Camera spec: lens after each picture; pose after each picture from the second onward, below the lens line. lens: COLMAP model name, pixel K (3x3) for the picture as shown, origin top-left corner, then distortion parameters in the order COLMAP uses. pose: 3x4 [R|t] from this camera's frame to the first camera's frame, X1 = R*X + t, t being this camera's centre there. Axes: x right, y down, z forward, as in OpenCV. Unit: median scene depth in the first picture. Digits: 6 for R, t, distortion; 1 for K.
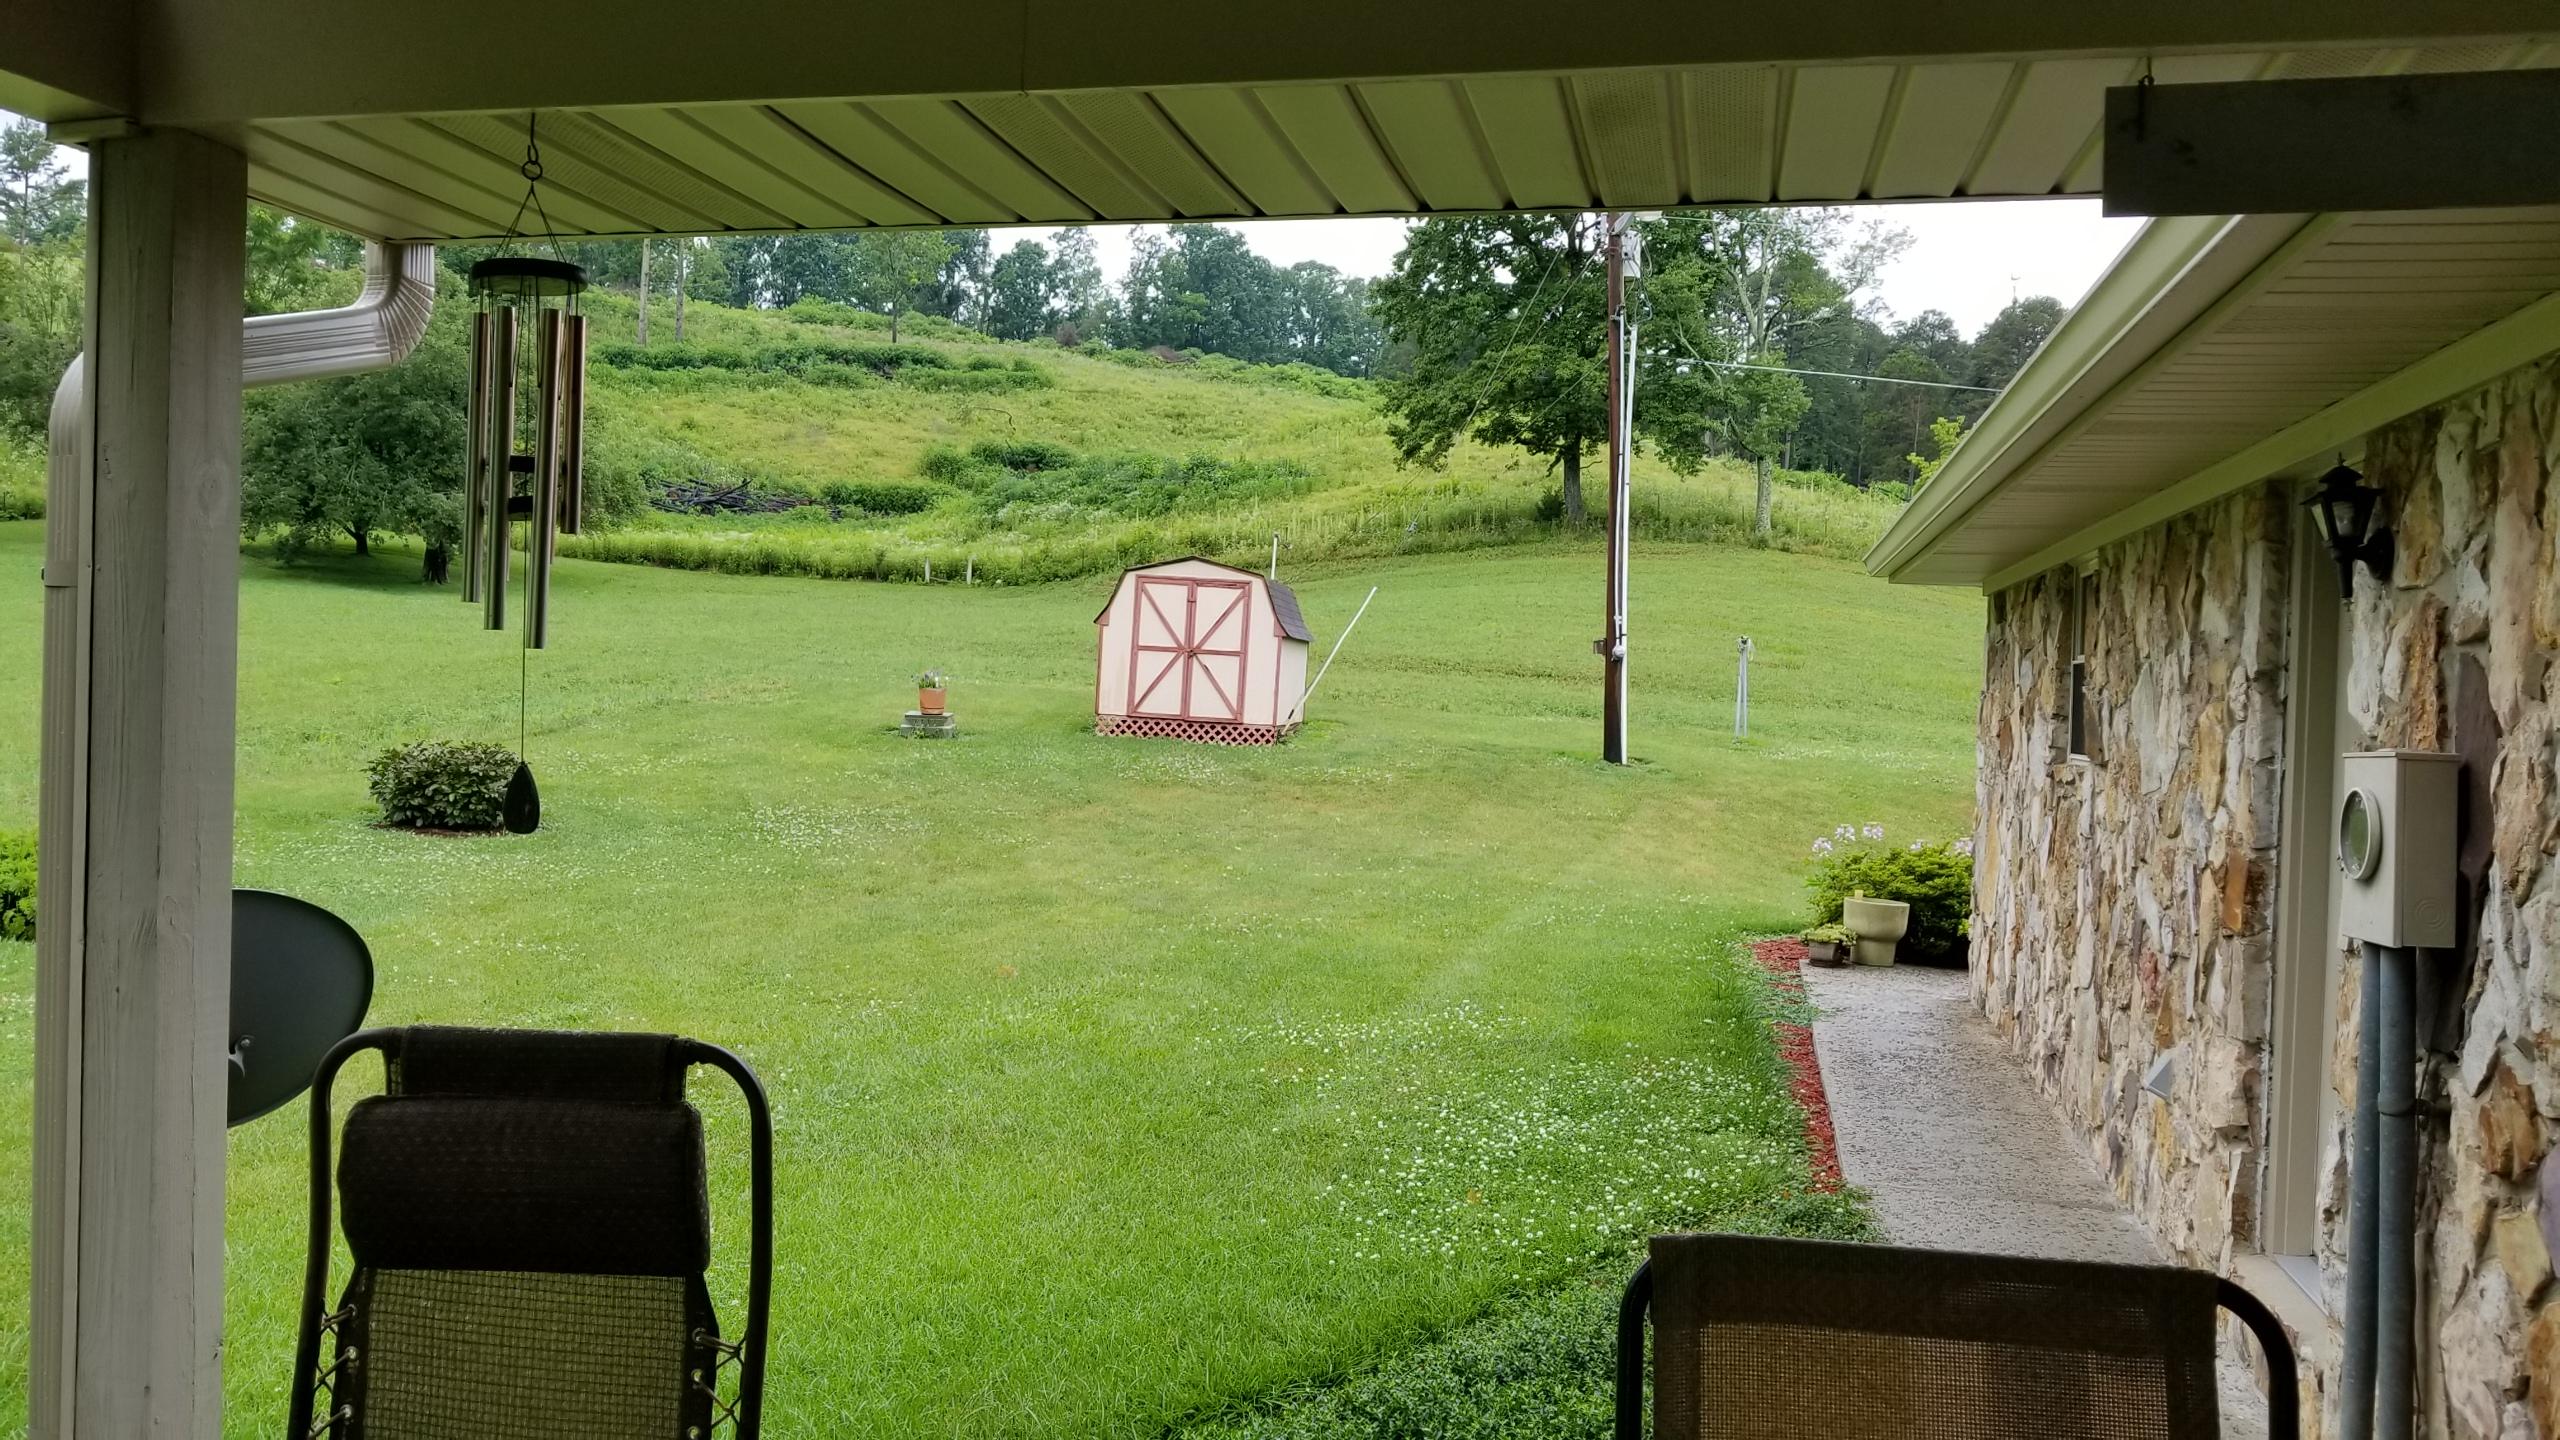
lens RADIAL K [[2049.4, 0, 1280.7], [0, 2049.4, 693.5], [0, 0, 1]] dist [0.000045, -0.005501]
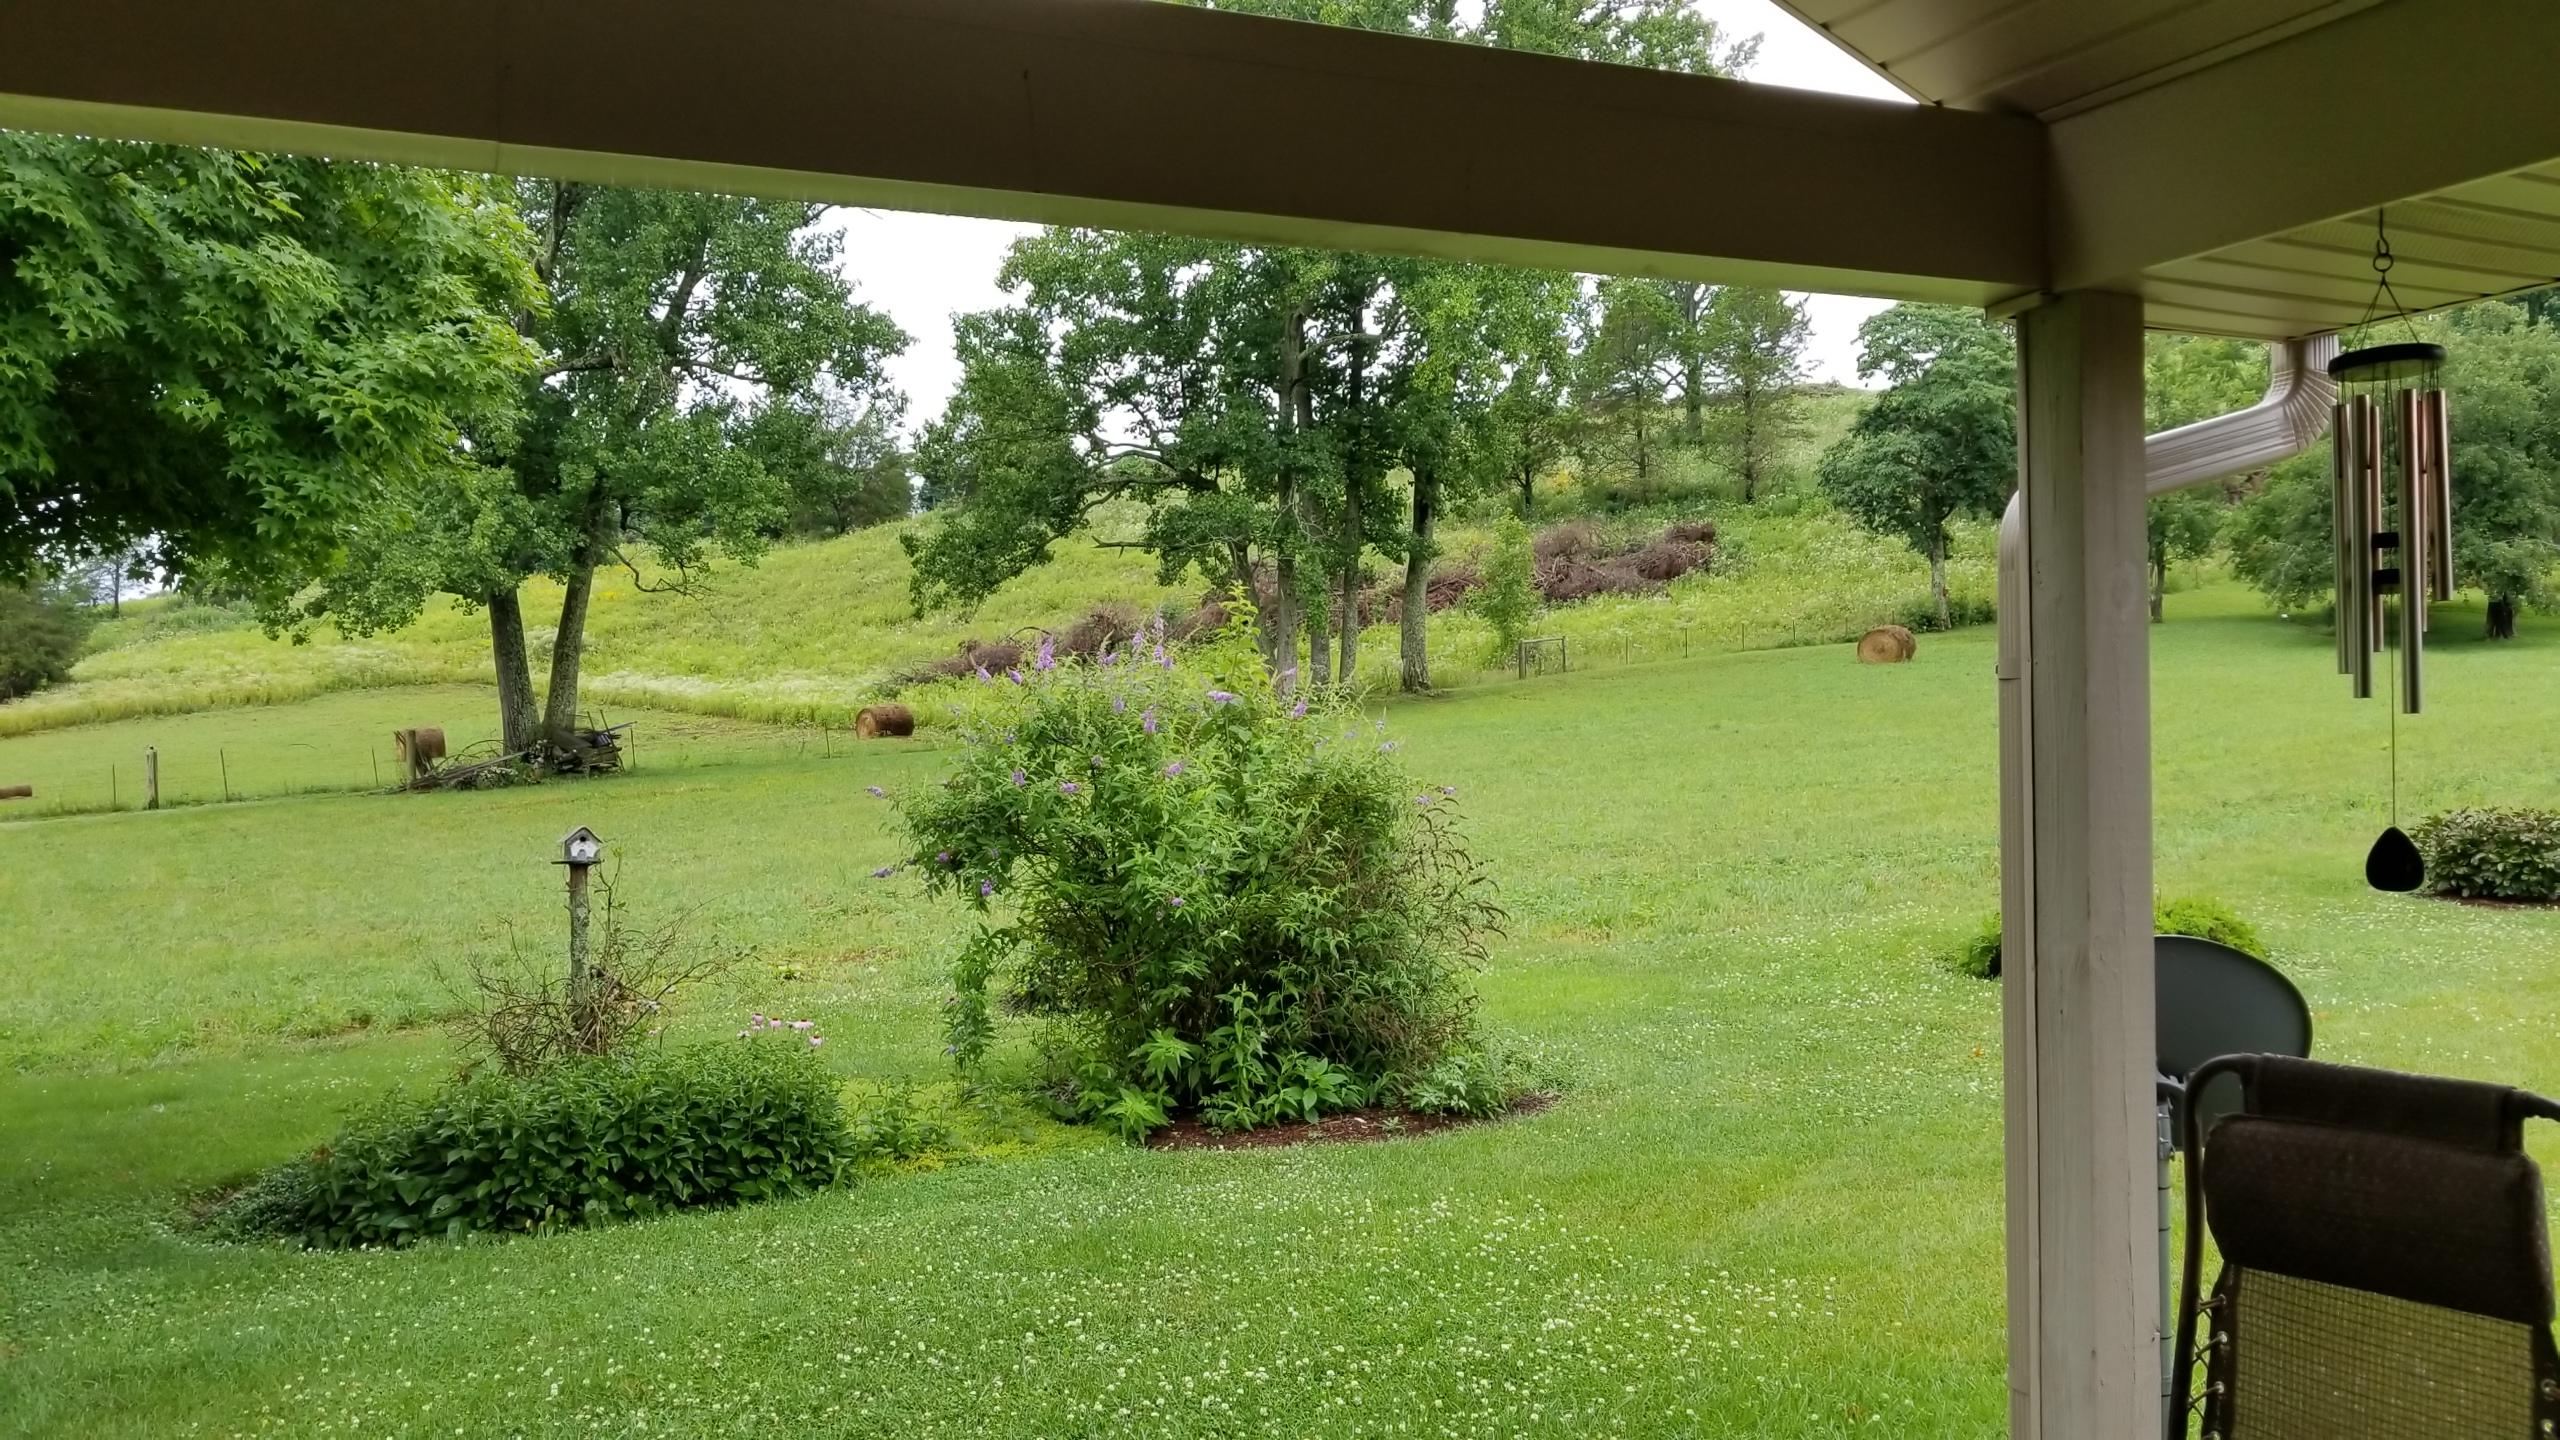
lens RADIAL K [[2049.4, 0, 1280.7], [0, 2049.4, 693.5], [0, 0, 1]] dist [0.000045, -0.005501]
pose [[0.596115, -0.048291, -0.801446, 0.108002], [0.021838, 0.998795, -0.043940, 0.000863], [0.802602, 0.008691, 0.596451, -0.070230]]
